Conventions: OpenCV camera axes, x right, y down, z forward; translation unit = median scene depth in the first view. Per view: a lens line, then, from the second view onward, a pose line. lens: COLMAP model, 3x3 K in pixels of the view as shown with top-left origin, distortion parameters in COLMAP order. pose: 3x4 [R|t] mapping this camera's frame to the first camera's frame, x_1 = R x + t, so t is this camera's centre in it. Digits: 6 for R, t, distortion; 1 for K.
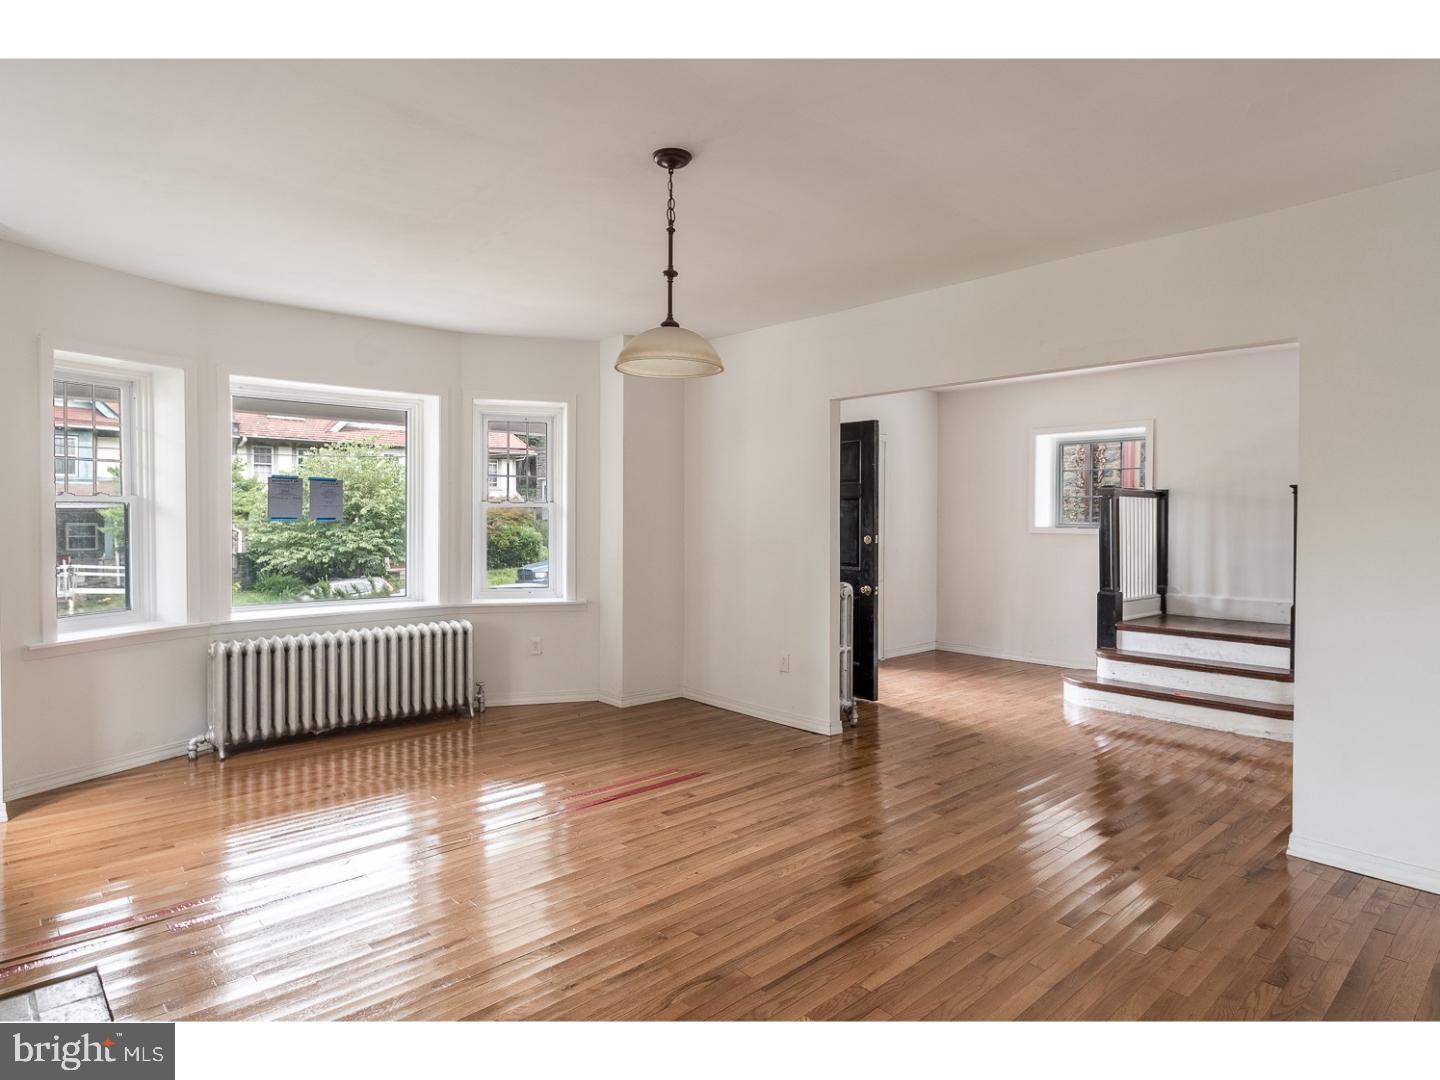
lens RADIAL K [[814.1, 0, 711.5], [0, 814.1, 526.4], [0, 0, 1]] dist [-0.003537, 0.003233]
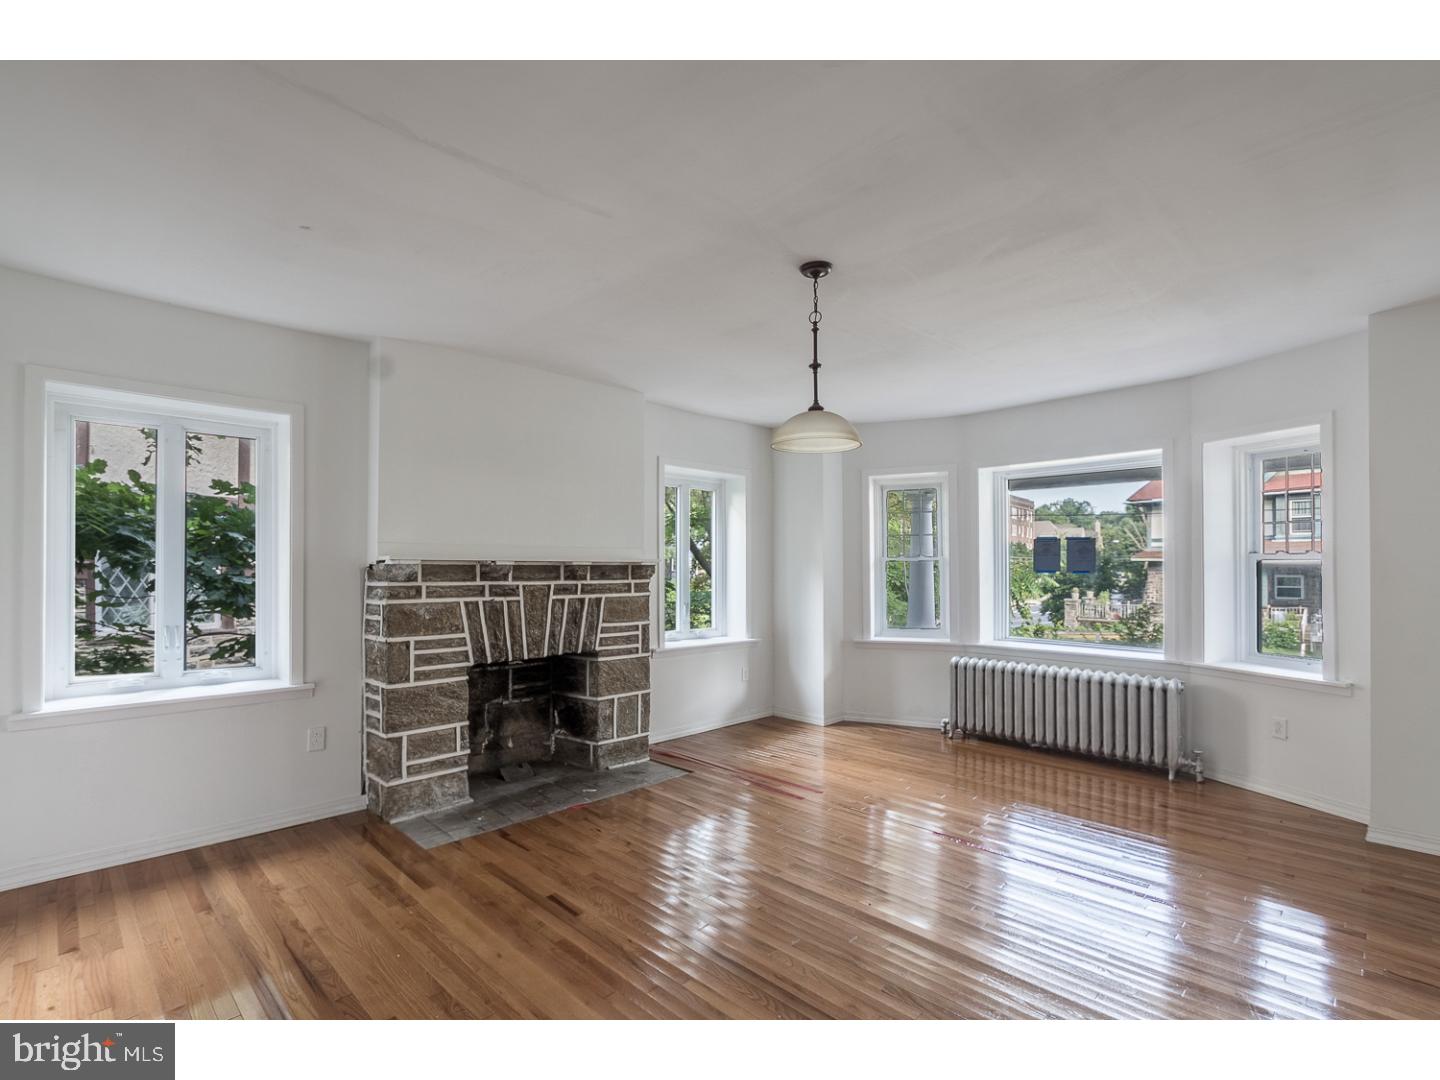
lens RADIAL K [[683.5, 0, 696.6], [0, 683.5, 568.0], [0, 0, 1]] dist [0.014222, 0.000892]
pose [[0.032764, -0.003069, -0.999458, 0.950511], [-0.013399, 0.999904, -0.003510, -0.008005], [0.999373, 0.013507, 0.032719, 0.797208]]
